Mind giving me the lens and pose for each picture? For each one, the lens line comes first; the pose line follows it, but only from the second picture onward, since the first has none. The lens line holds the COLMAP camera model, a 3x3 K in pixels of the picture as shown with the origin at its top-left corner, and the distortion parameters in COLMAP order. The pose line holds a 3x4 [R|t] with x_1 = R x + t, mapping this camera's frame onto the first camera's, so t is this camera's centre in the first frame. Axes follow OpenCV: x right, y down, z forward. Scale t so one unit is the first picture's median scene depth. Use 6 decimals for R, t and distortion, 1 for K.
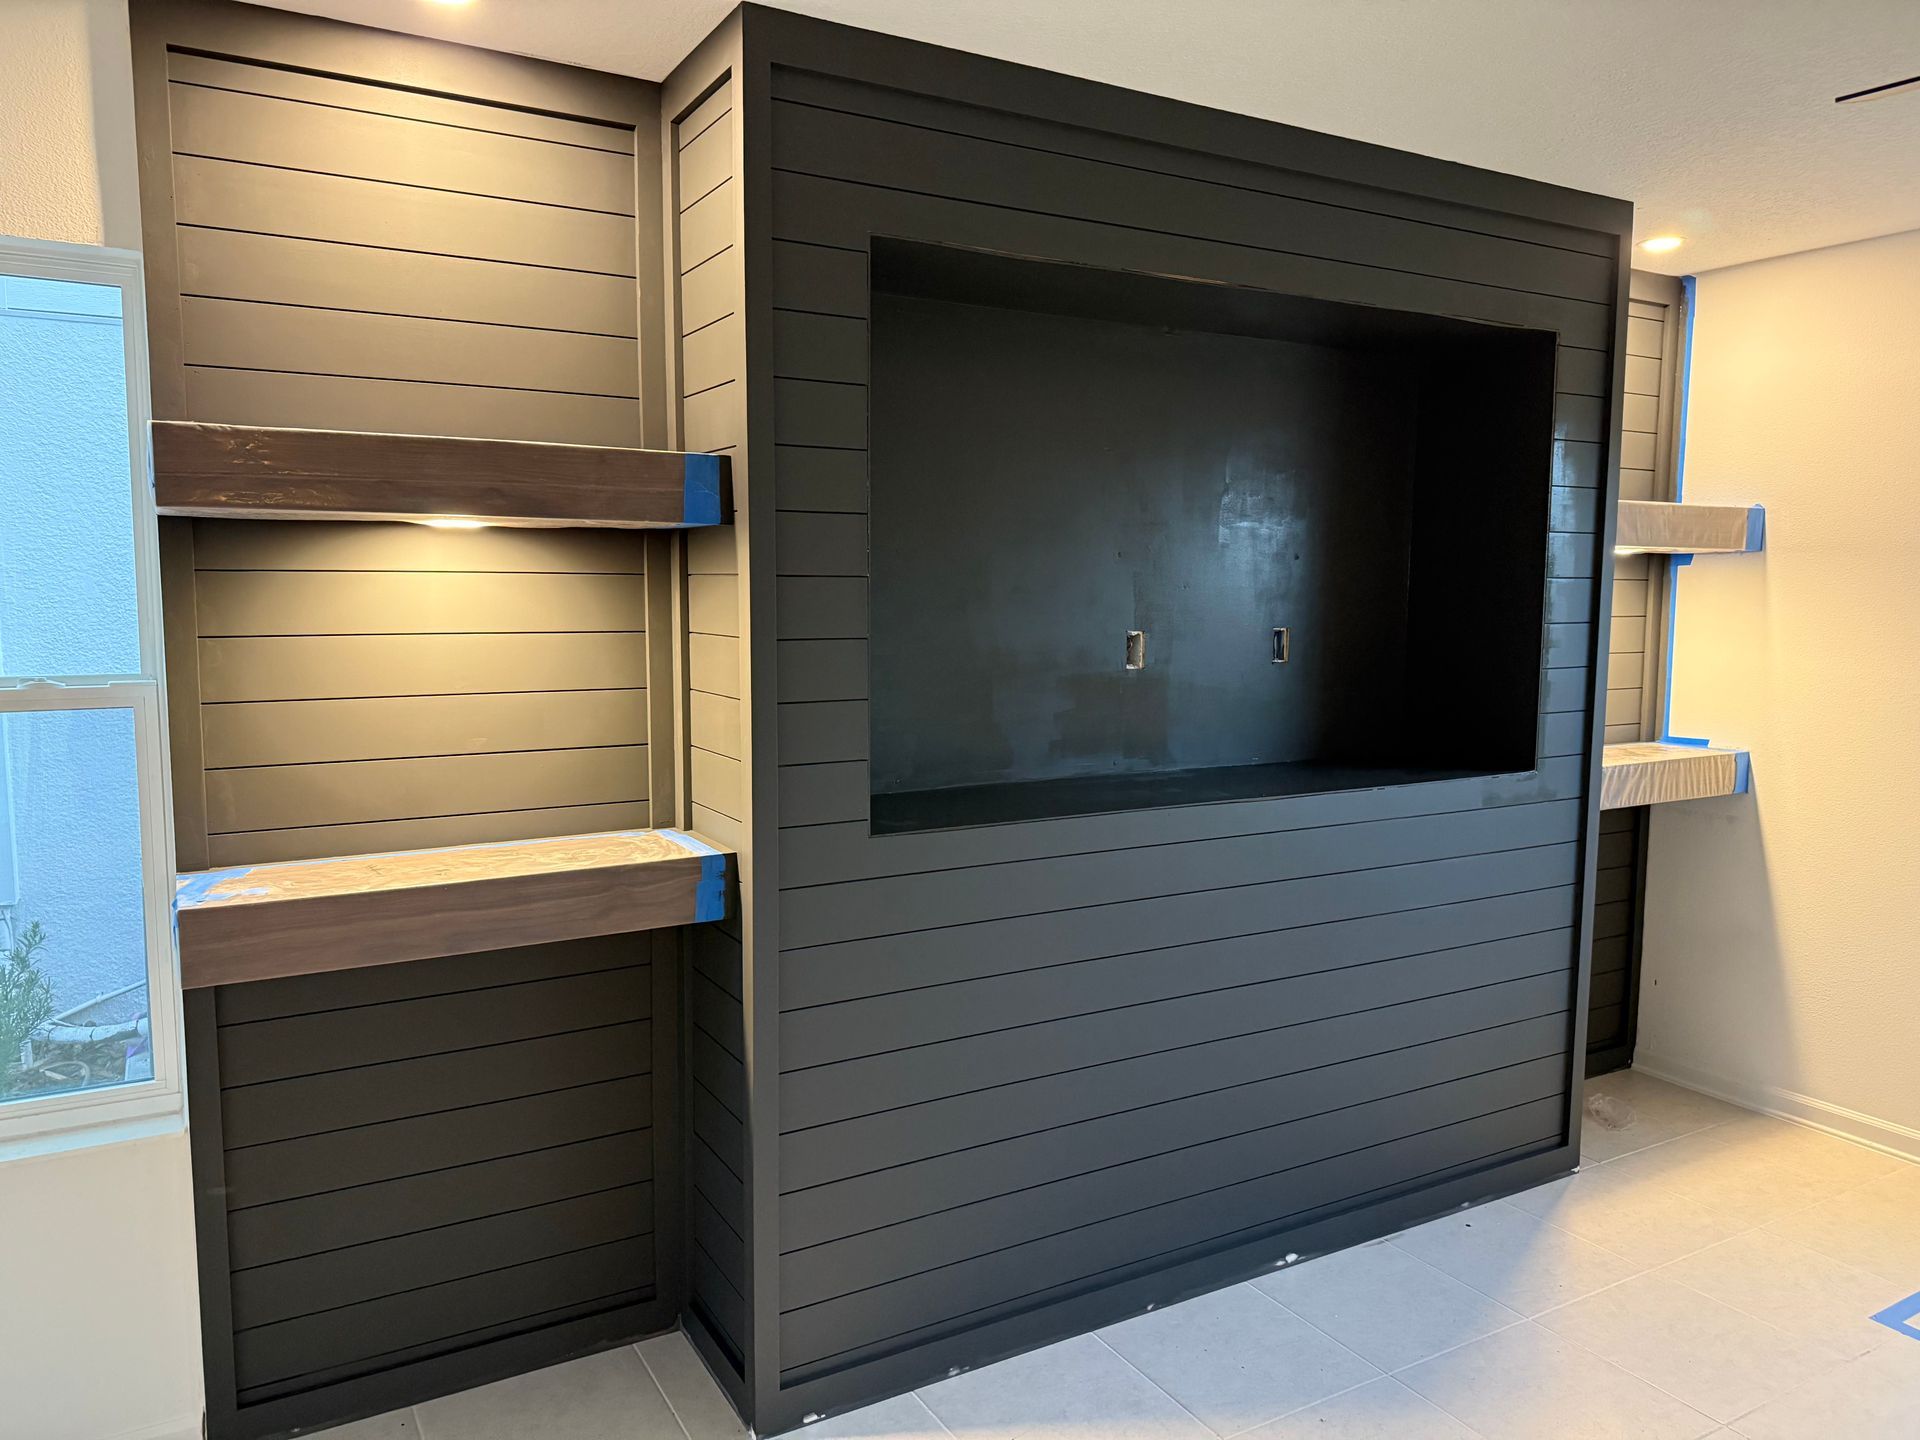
lens RADIAL K [[1343.0, 0, 955.1], [0, 1343.0, 726.8], [0, 0, 1]] dist [0.025974, -0.013871]
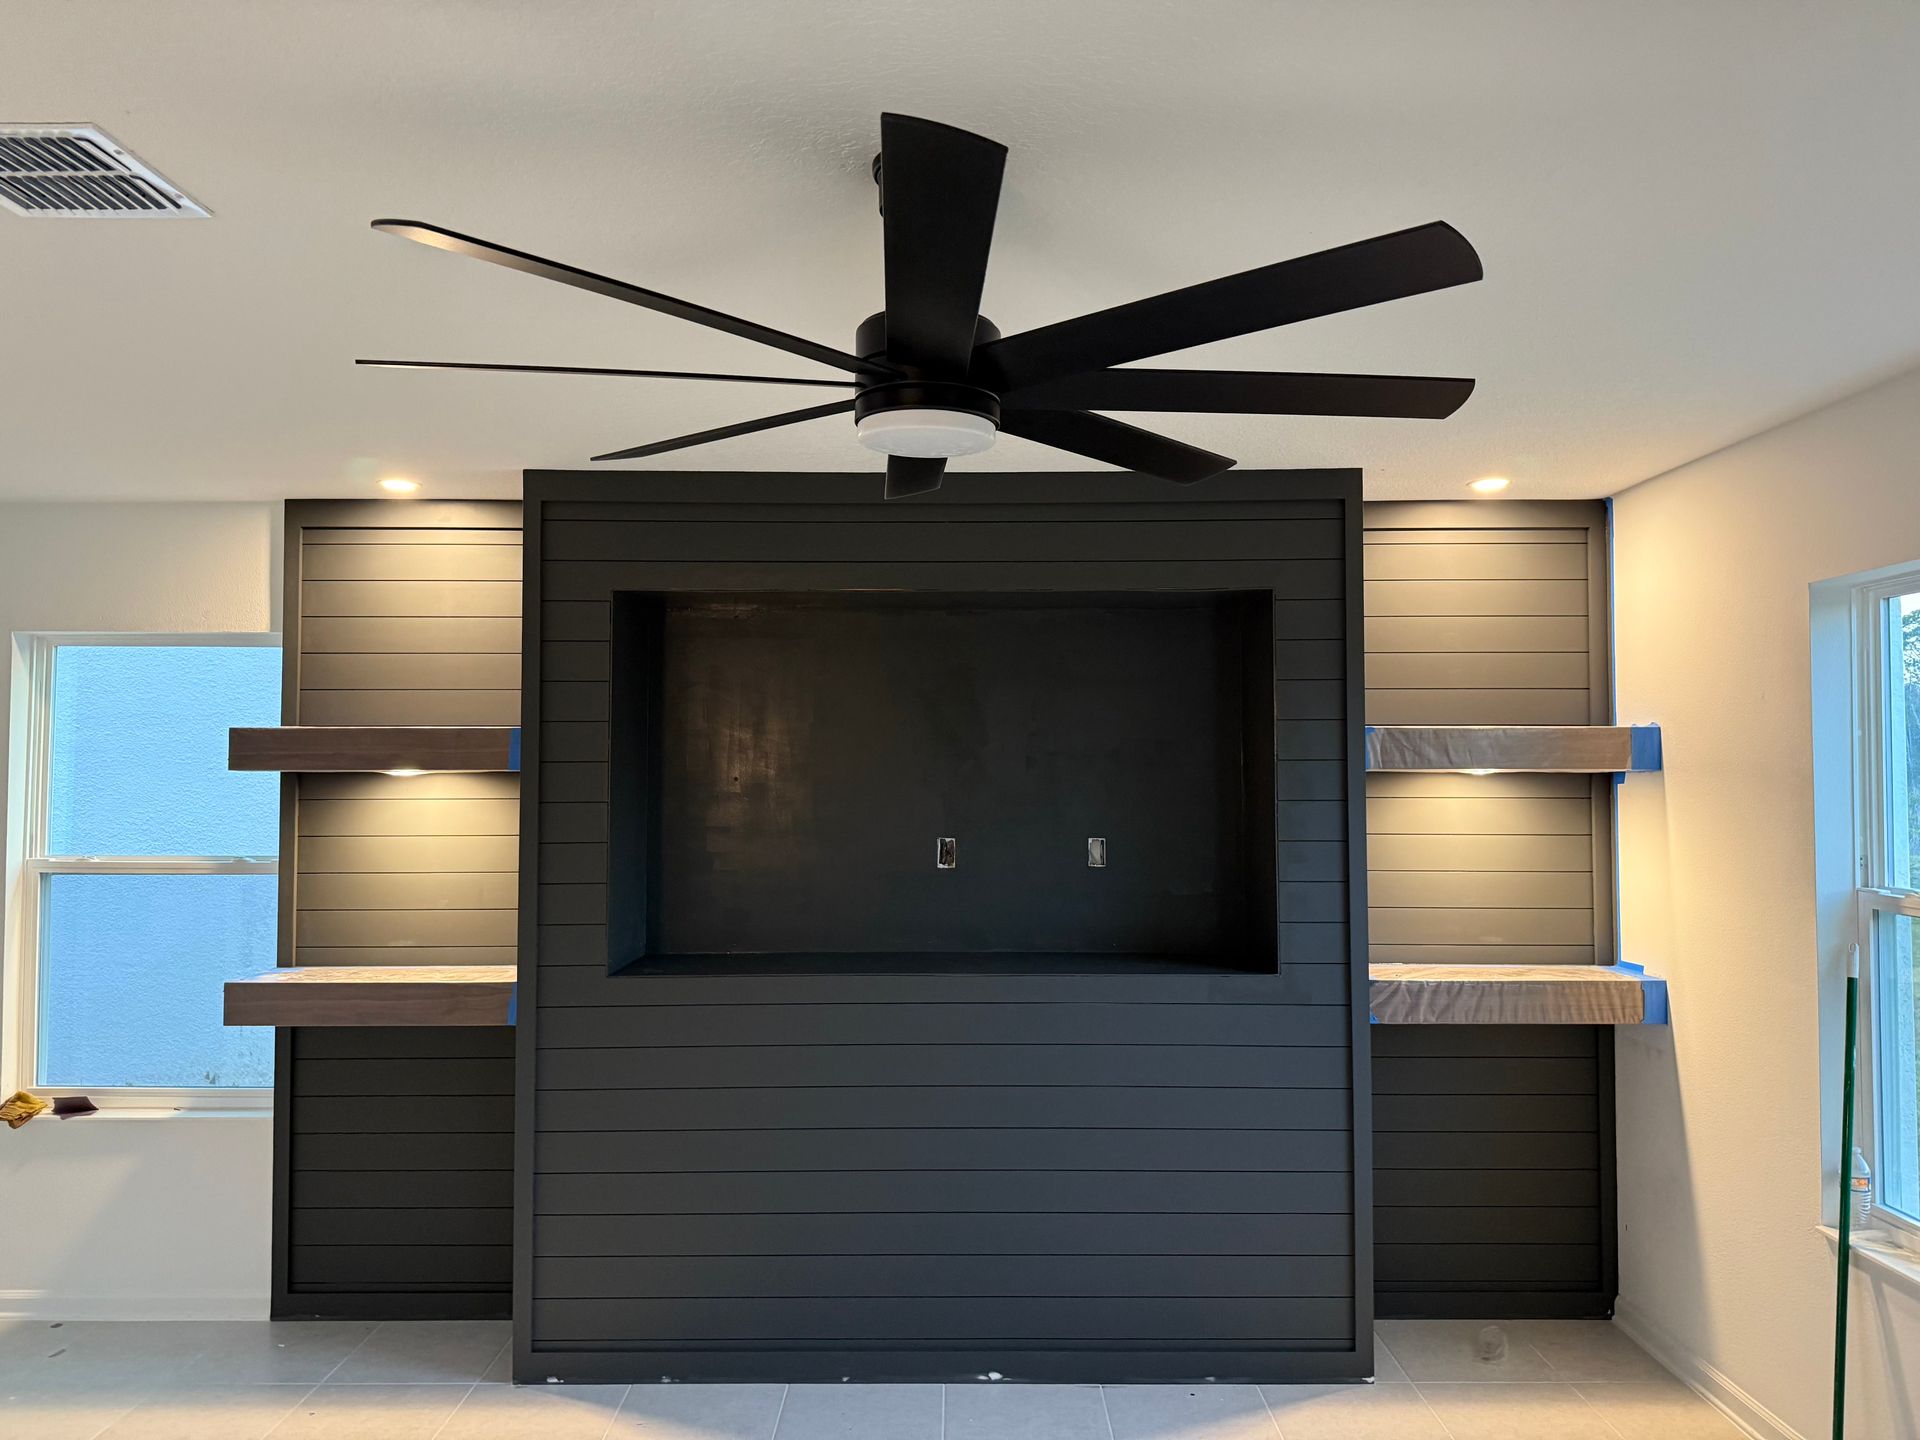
lens RADIAL K [[1343.0, 0, 953.0], [0, 1343.0, 716.6], [0, 0, 1]] dist [0.025974, -0.013871]
pose [[0.870574, -0.020398, -0.491615, 0.770321], [-0.047553, 0.990975, -0.125327, -0.027454], [0.489734, 0.132484, 0.861747, -0.108338]]
